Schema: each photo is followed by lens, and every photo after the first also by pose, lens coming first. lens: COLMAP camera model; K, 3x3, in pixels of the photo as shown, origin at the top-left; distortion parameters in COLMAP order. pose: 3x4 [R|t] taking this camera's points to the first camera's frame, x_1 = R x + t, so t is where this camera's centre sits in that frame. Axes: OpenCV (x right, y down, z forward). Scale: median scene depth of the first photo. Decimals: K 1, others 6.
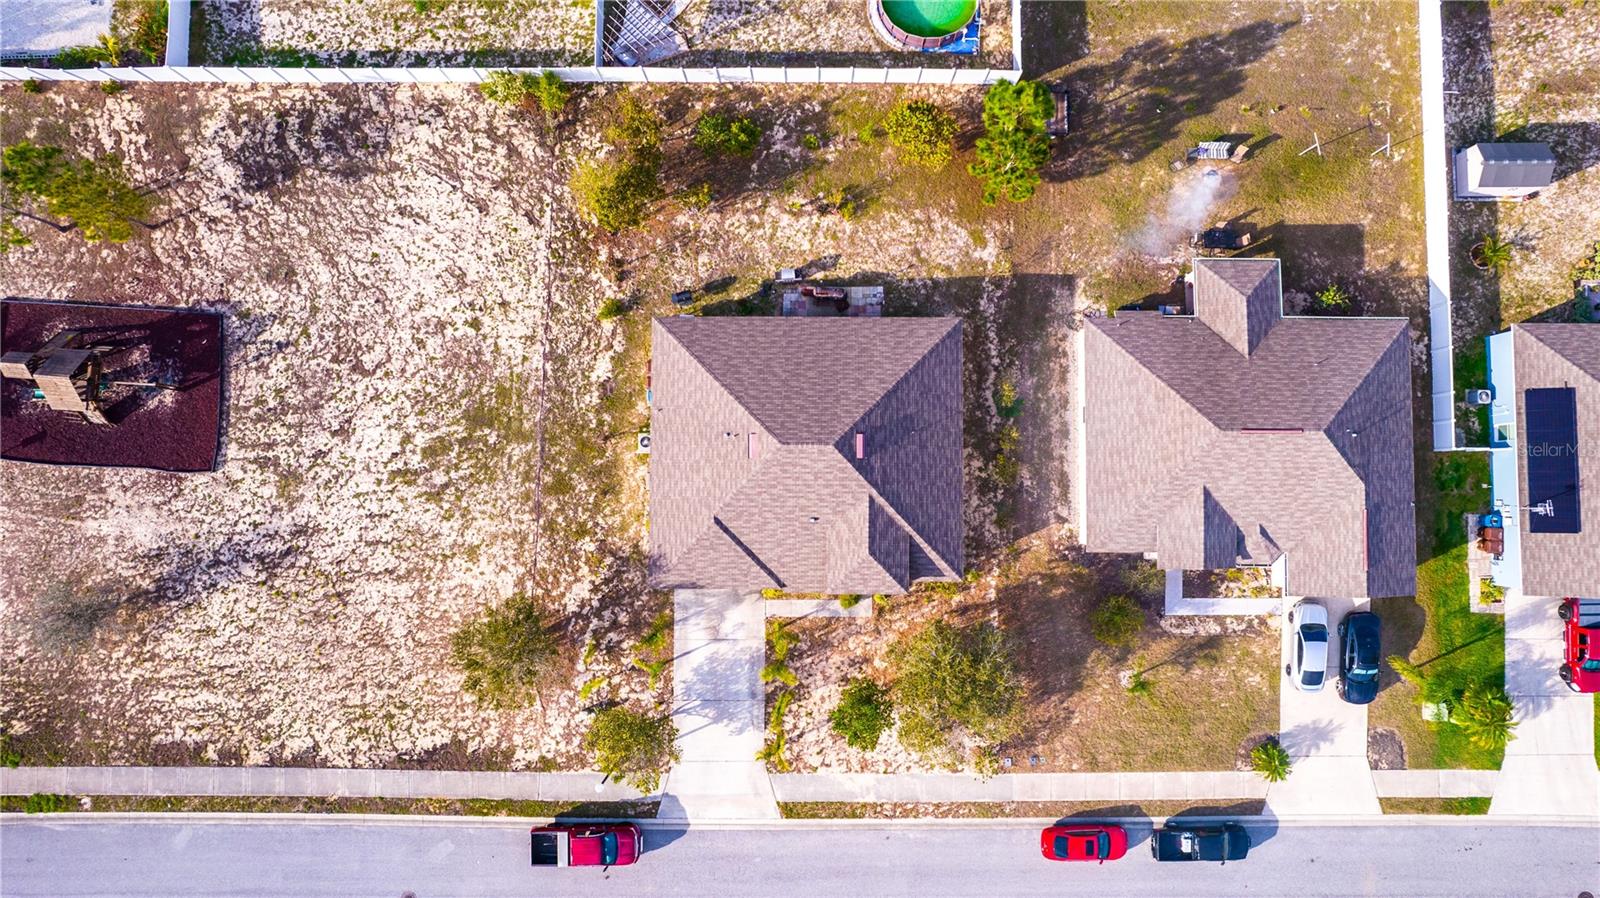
lens RADIAL K [[1016.2, 0, 806.3], [0, 1016.2, 448.6], [0, 0, 1]] dist [-0.056141, 0.039652]
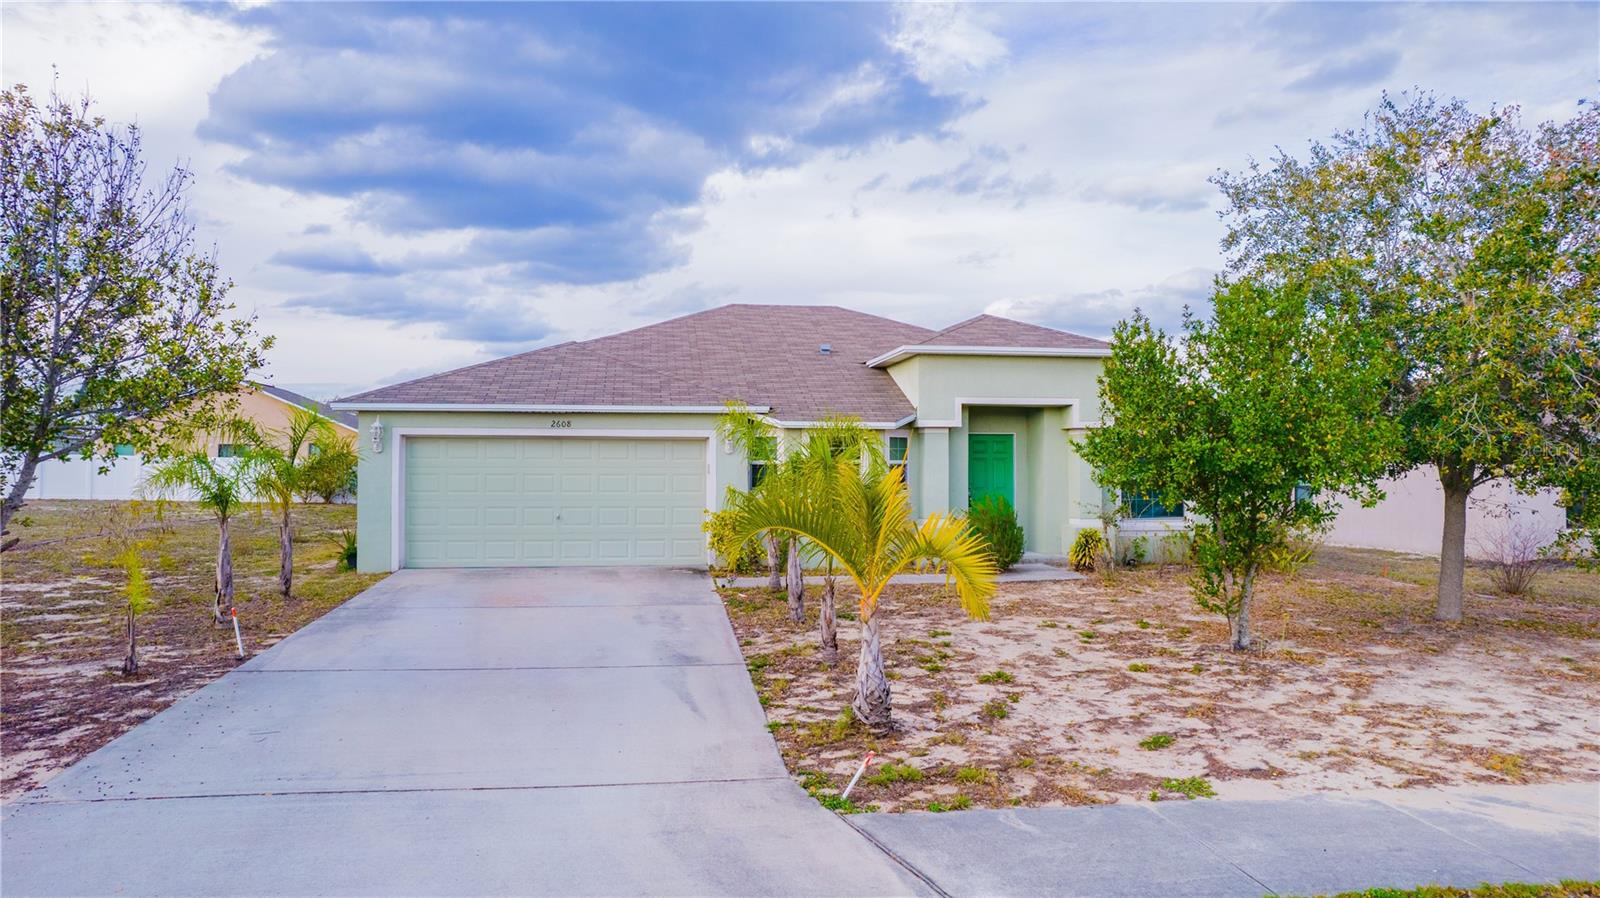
lens RADIAL K [[1016.2, 0, 801.5], [0, 1016.2, 447.3], [0, 0, 1]] dist [-0.056141, 0.039652]
pose [[0.988039, 0.016084, 0.153365, -0.060106], [0.152553, 0.043293, -0.987347, 0.431868], [-0.022520, 0.998933, 0.040322, 0.949754]]
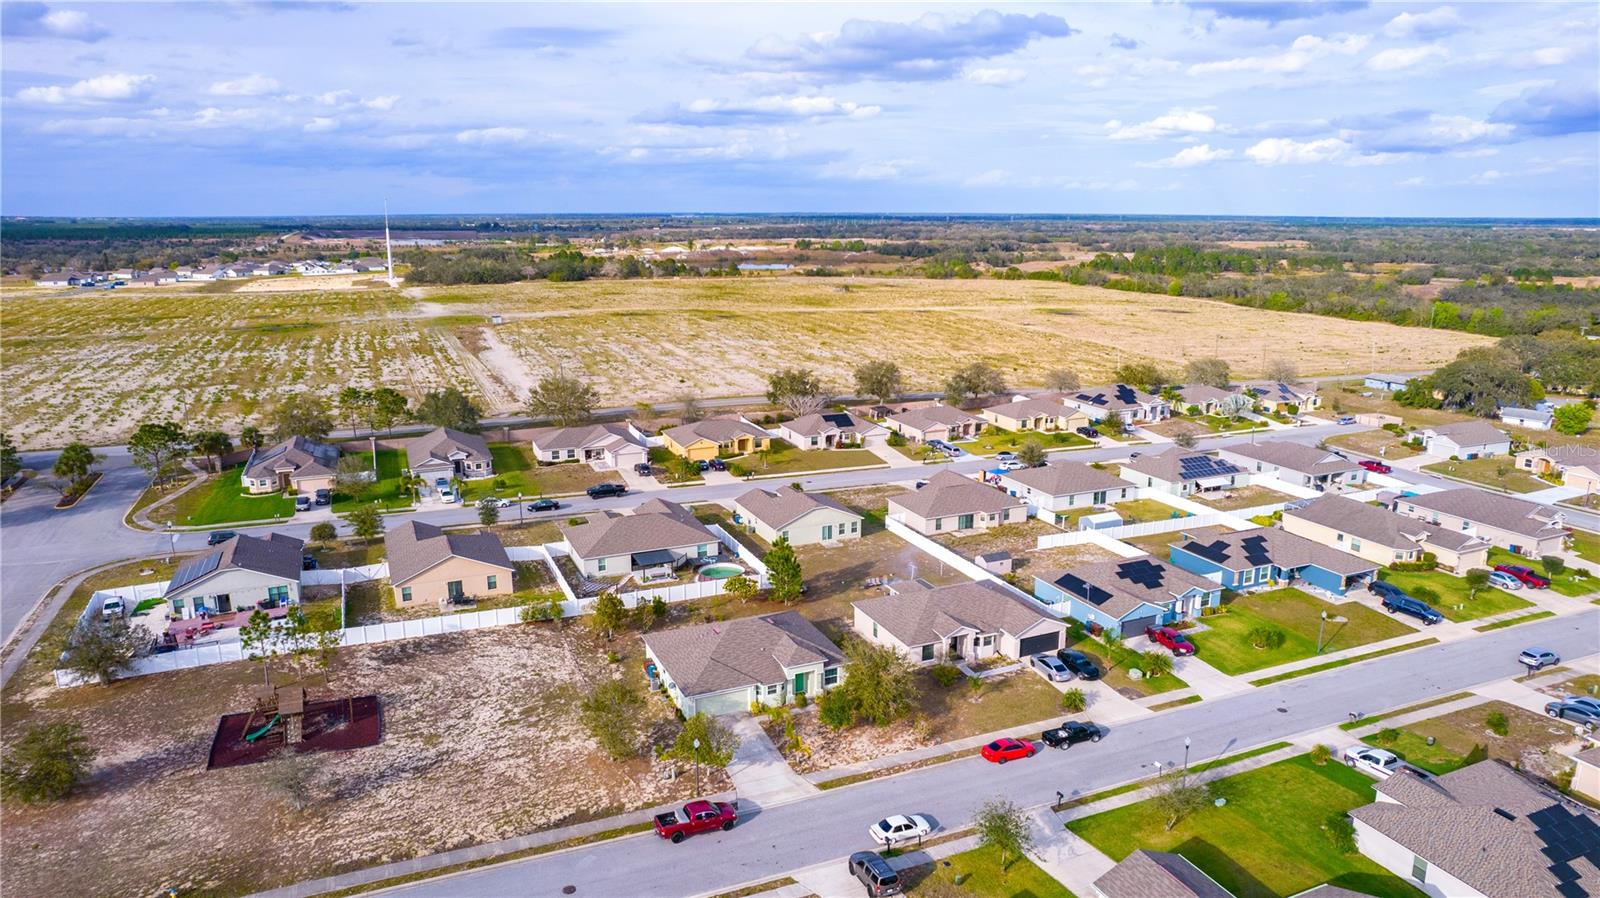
lens RADIAL K [[1016.2, 0, 793.4], [0, 1016.2, 452.0], [0, 0, 1]] dist [-0.056141, 0.039652]
pose [[0.917306, -0.085752, 0.388839, -0.568540], [0.396970, 0.273100, -0.876260, 1.457662], [-0.031051, 0.958156, 0.284557, 0.141579]]
